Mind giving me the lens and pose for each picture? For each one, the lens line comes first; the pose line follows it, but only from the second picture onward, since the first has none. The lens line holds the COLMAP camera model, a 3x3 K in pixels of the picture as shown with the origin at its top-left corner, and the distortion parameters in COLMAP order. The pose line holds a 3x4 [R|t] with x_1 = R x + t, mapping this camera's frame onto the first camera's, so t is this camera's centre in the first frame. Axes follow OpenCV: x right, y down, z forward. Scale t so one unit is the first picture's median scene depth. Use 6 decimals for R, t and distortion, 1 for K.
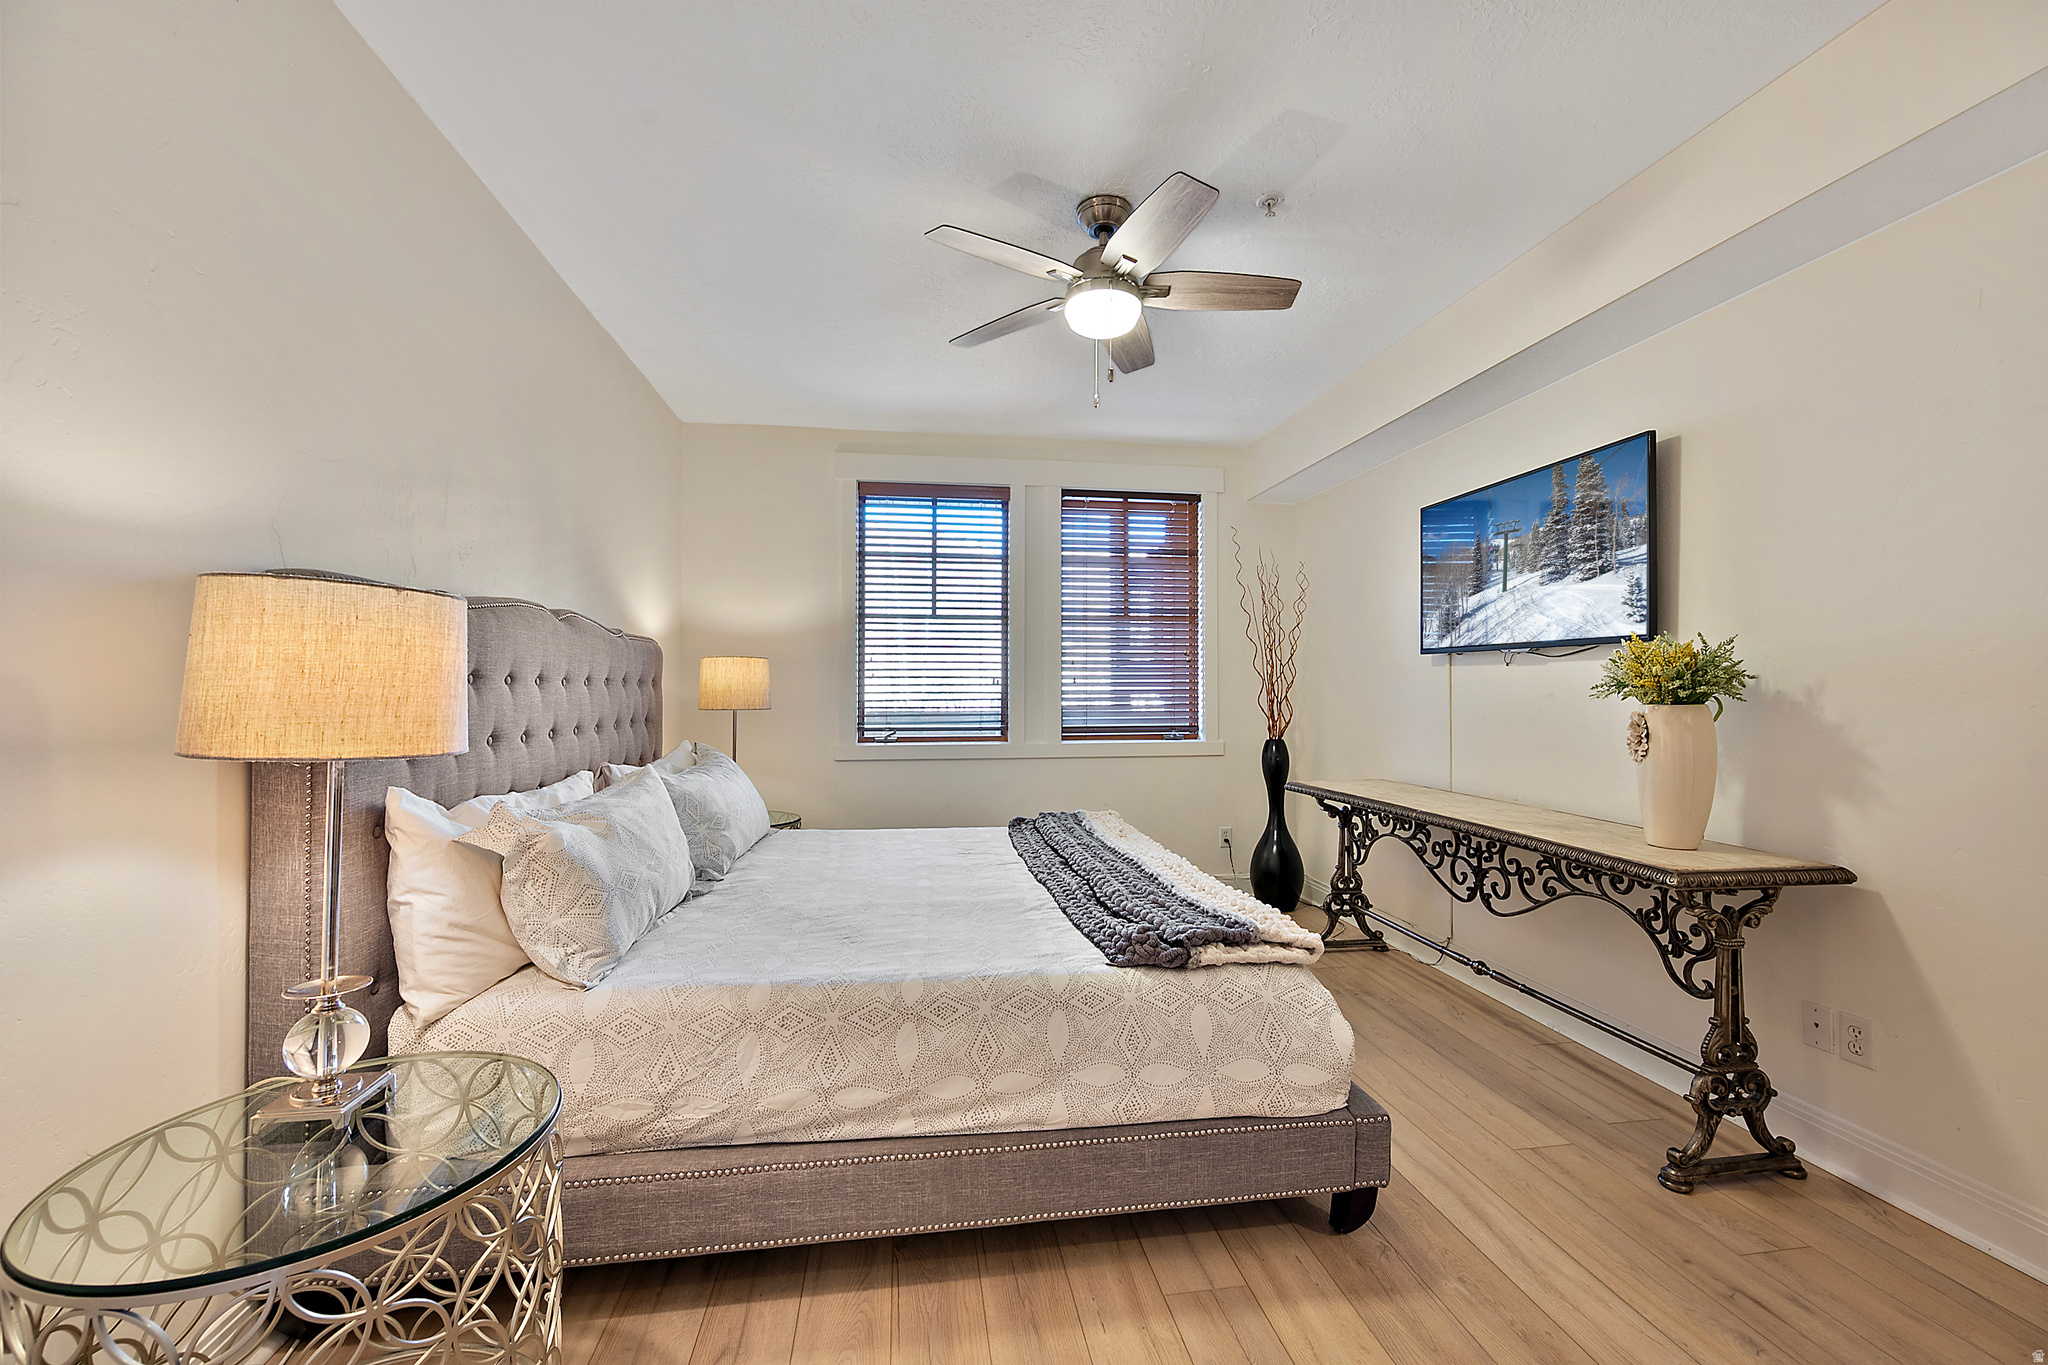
lens RADIAL K [[804.4, 0, 1023.2], [0, 804.4, 682.6], [0, 0, 1]] dist [-0.002522, 0.000631]
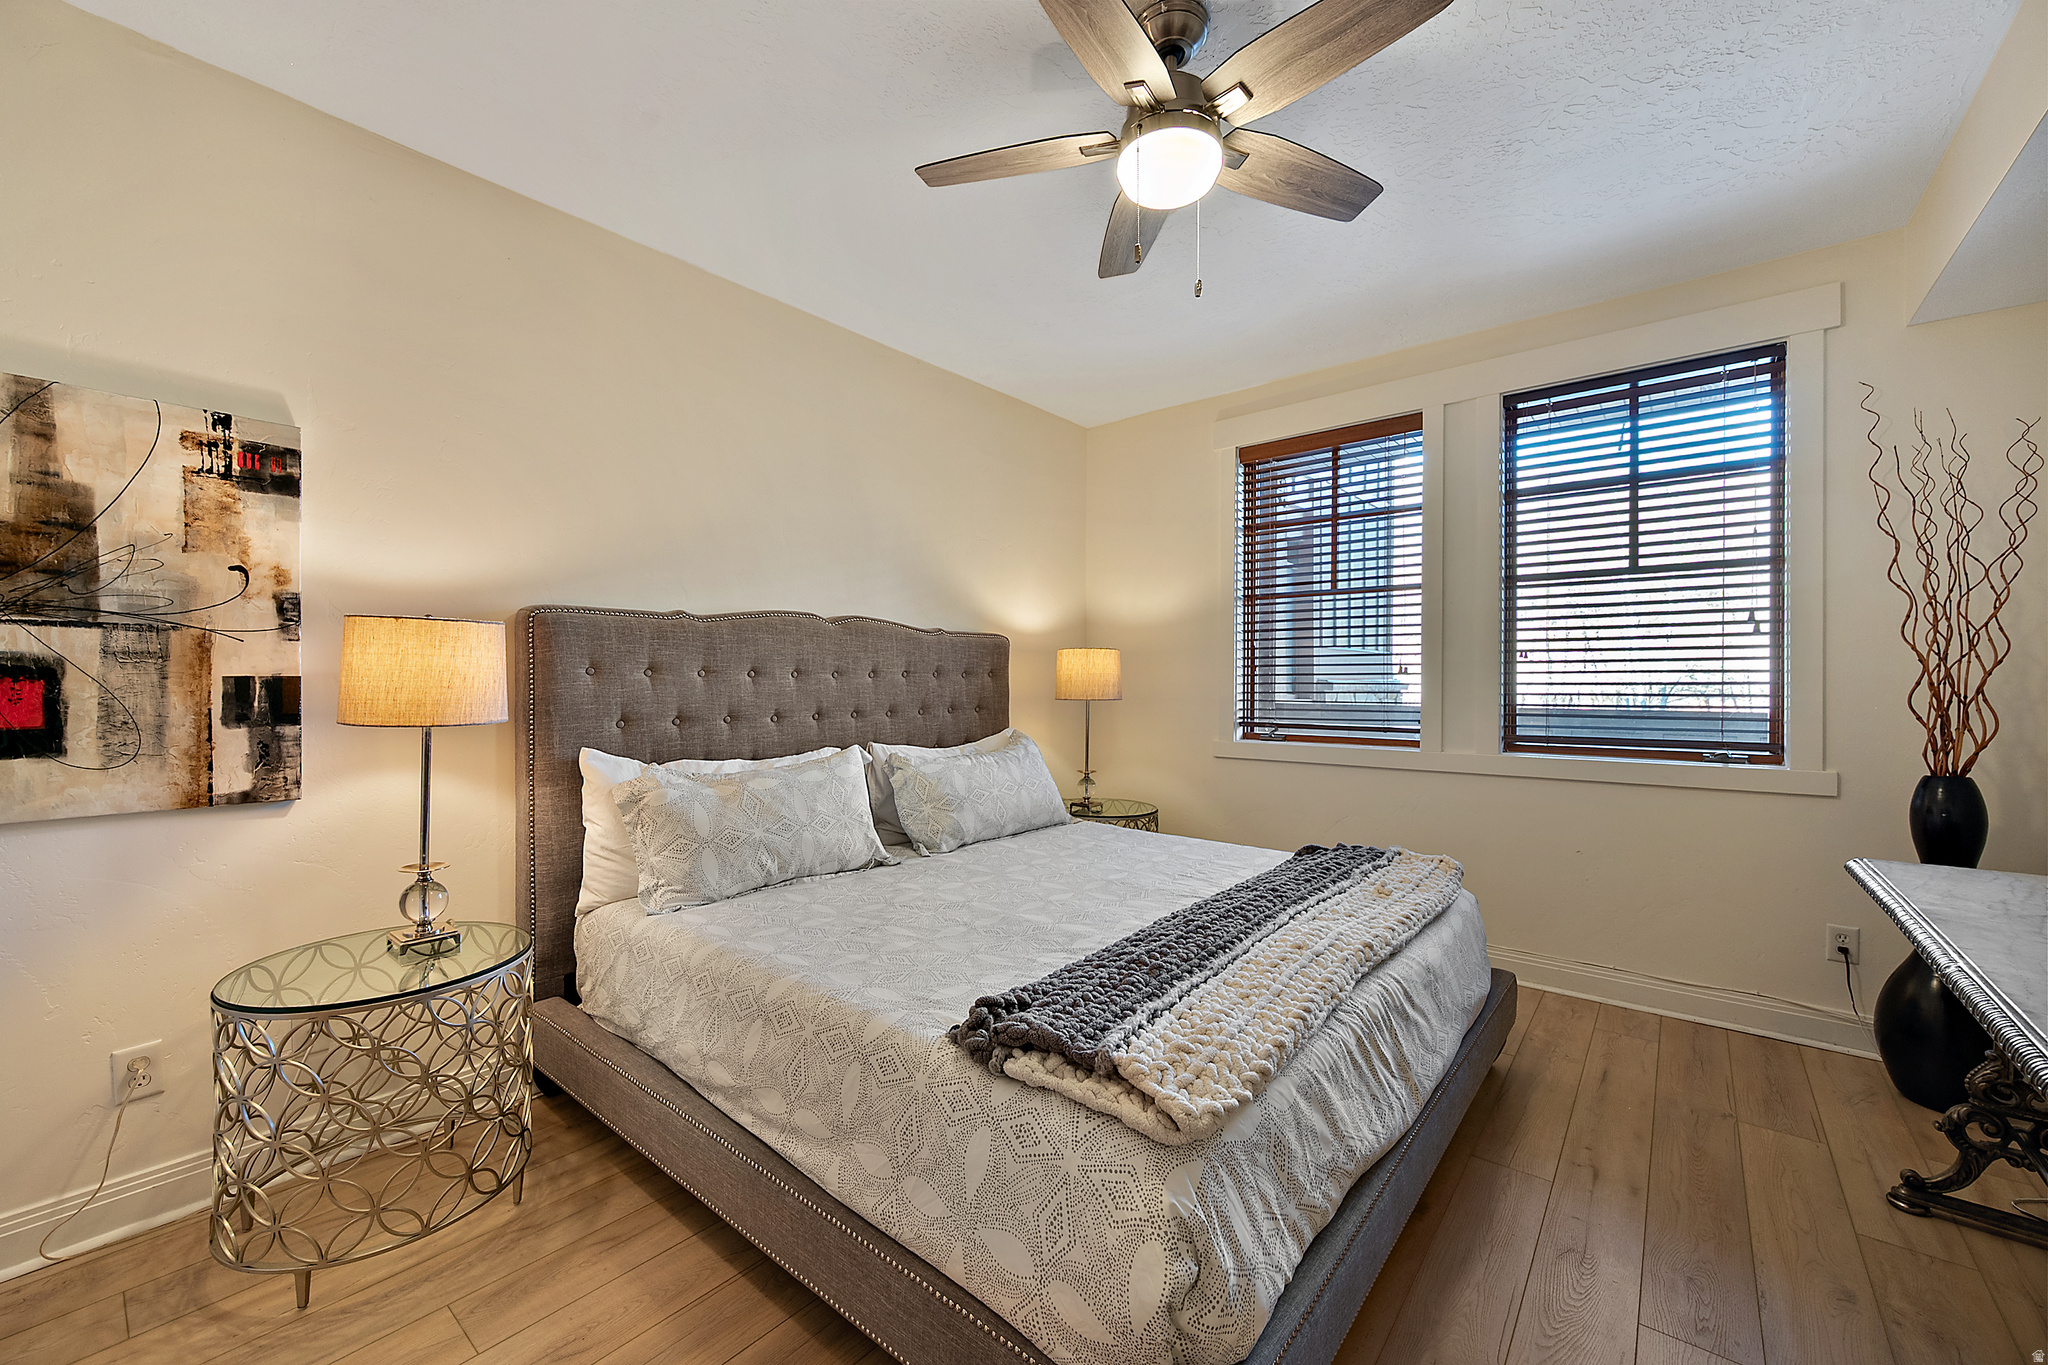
lens RADIAL K [[804.4, 0, 1025.6], [0, 804.4, 683.6], [0, 0, 1]] dist [-0.002522, 0.000631]
pose [[0.668211, 0.003886, -0.743961, 0.748050], [0.007913, 0.999893, 0.012330, 0.000307], [0.743930, -0.014126, 0.668109, 0.543545]]
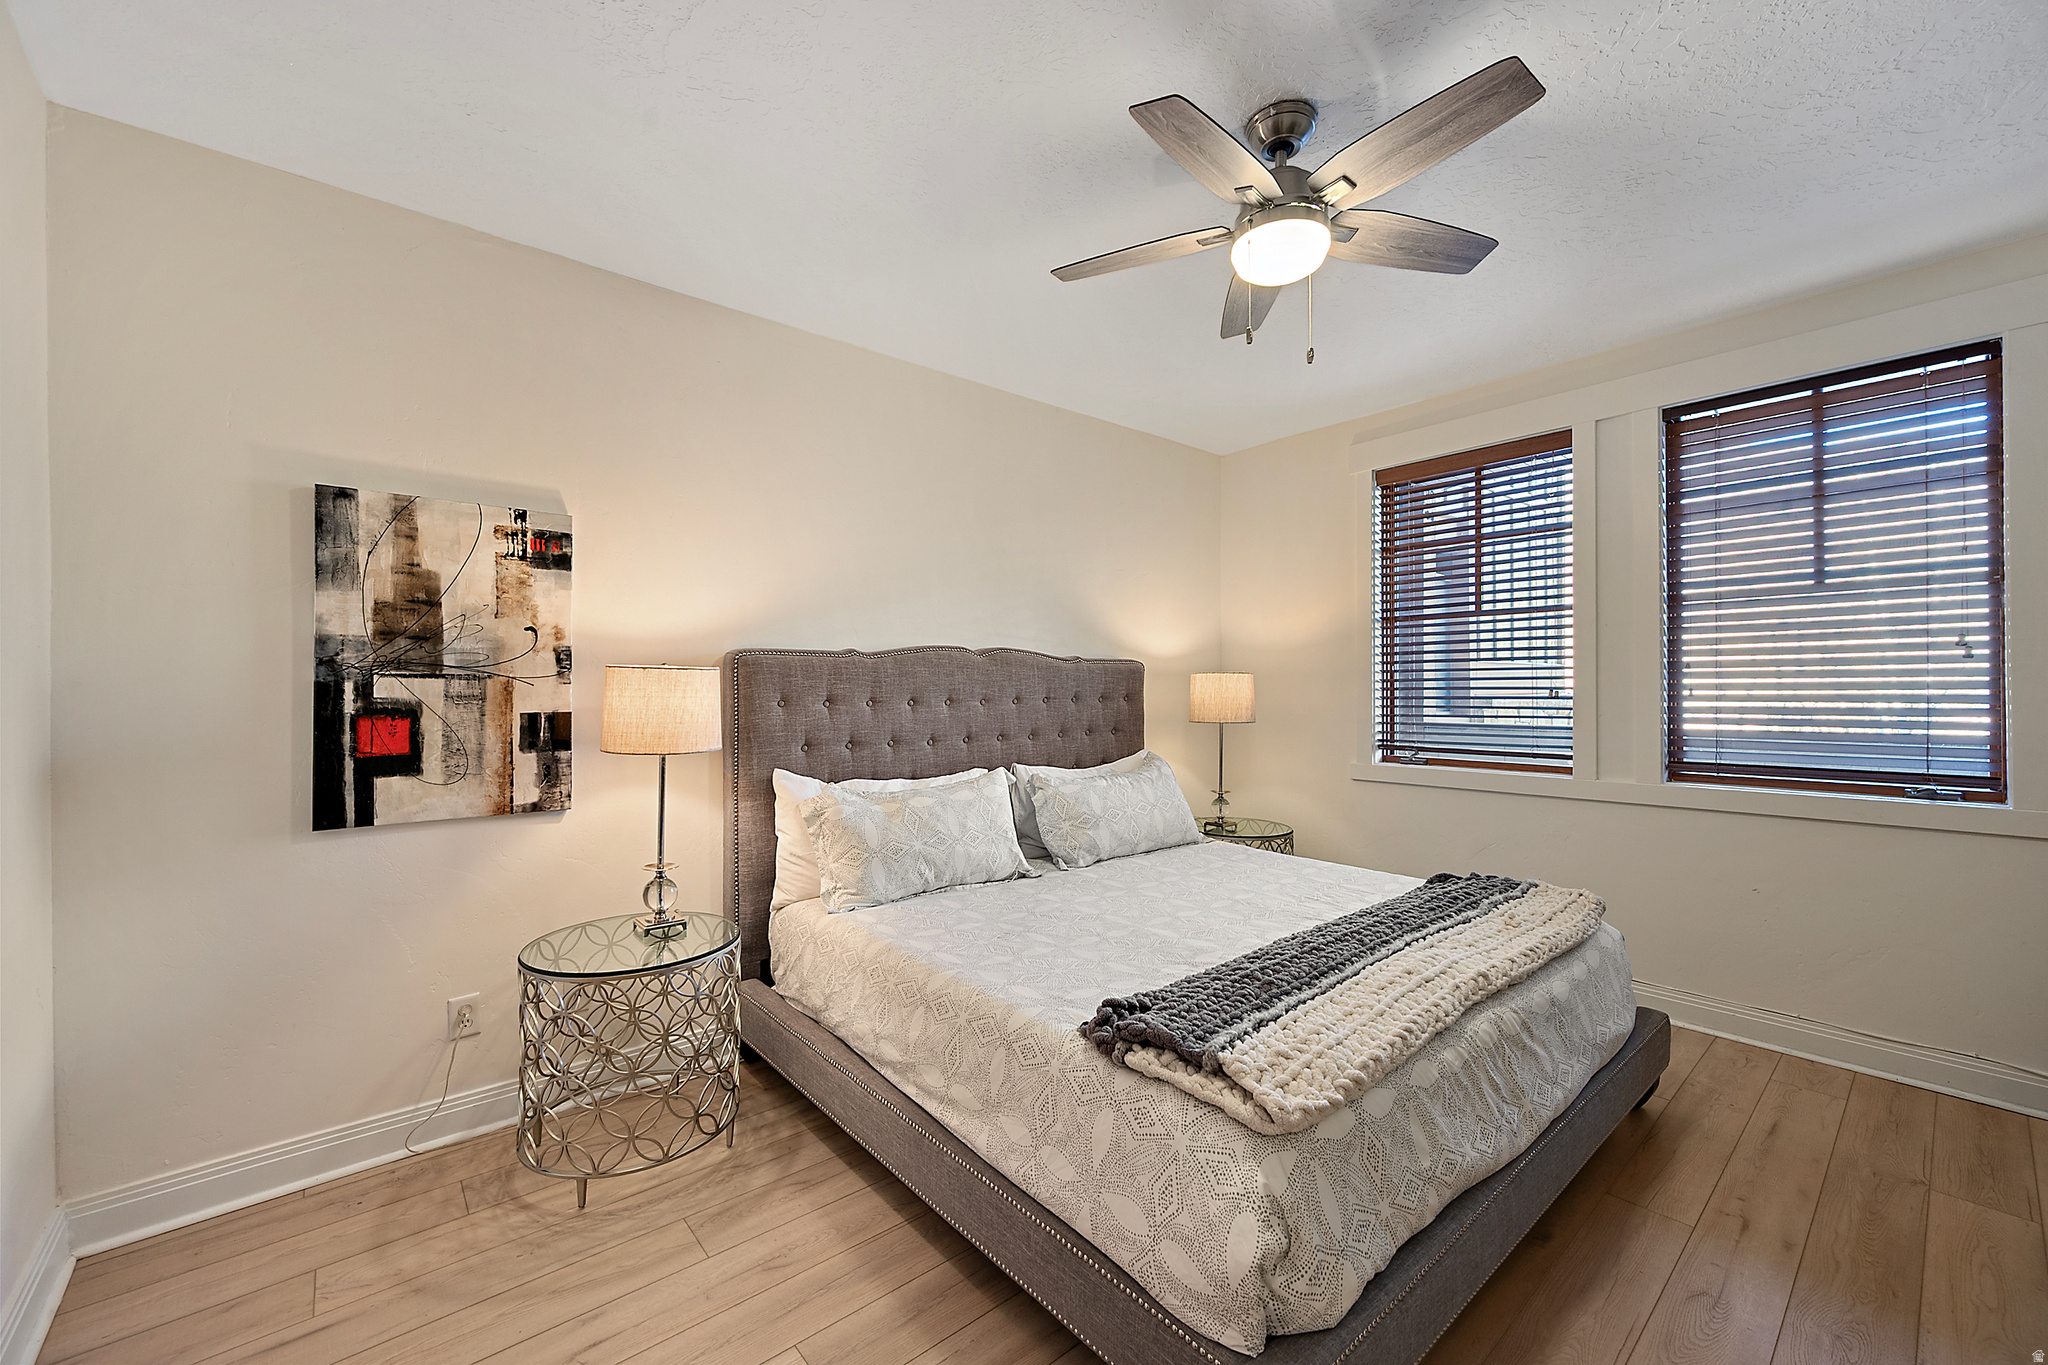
lens RADIAL K [[804.4, 0, 1026.5], [0, 804.4, 684.3], [0, 0, 1]] dist [-0.002522, 0.000631]
pose [[0.526883, -0.005799, -0.849918, 0.863945], [0.012268, 0.999924, 0.000783, -0.042316], [0.849849, -0.010839, 0.526914, 0.477858]]
